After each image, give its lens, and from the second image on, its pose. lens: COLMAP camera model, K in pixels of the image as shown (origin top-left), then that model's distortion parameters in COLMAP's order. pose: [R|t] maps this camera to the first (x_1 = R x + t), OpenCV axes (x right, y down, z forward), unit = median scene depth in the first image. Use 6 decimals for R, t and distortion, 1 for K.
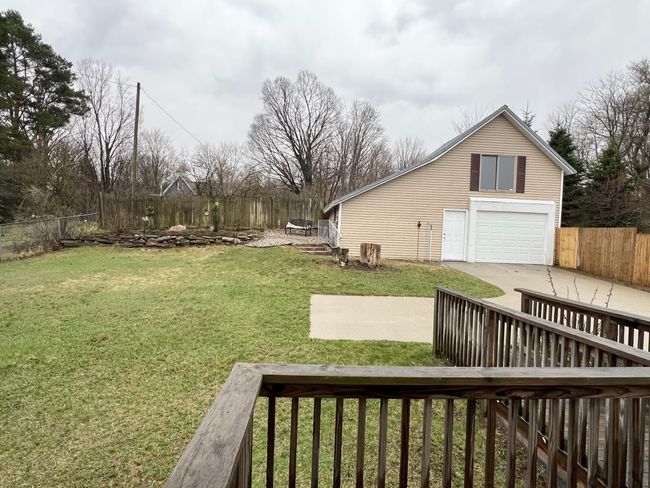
lens RADIAL K [[361.7, 0, 324.5], [0, 361.7, 244.7], [0, 0, 1]] dist [-0.005028, -0.000367]
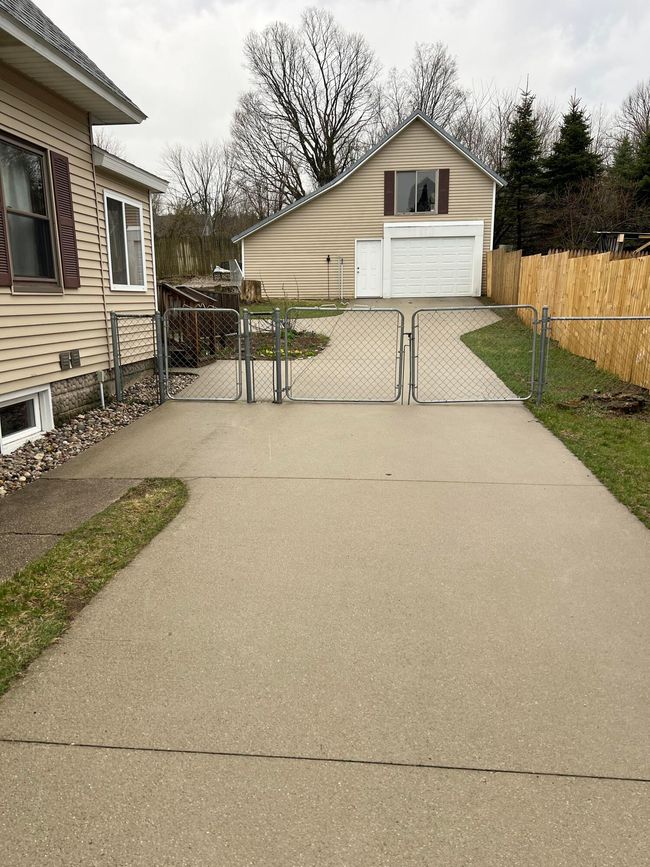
lens RADIAL K [[650.2, 0, 324.7], [0, 650.2, 432.5], [0, 0, 1]] dist [0.013113, -0.001875]
pose [[0.985447, -0.016883, -0.169140, 0.405111], [0.046806, 0.983539, 0.174529, 0.069050], [0.163410, -0.179906, 0.970016, -0.522442]]
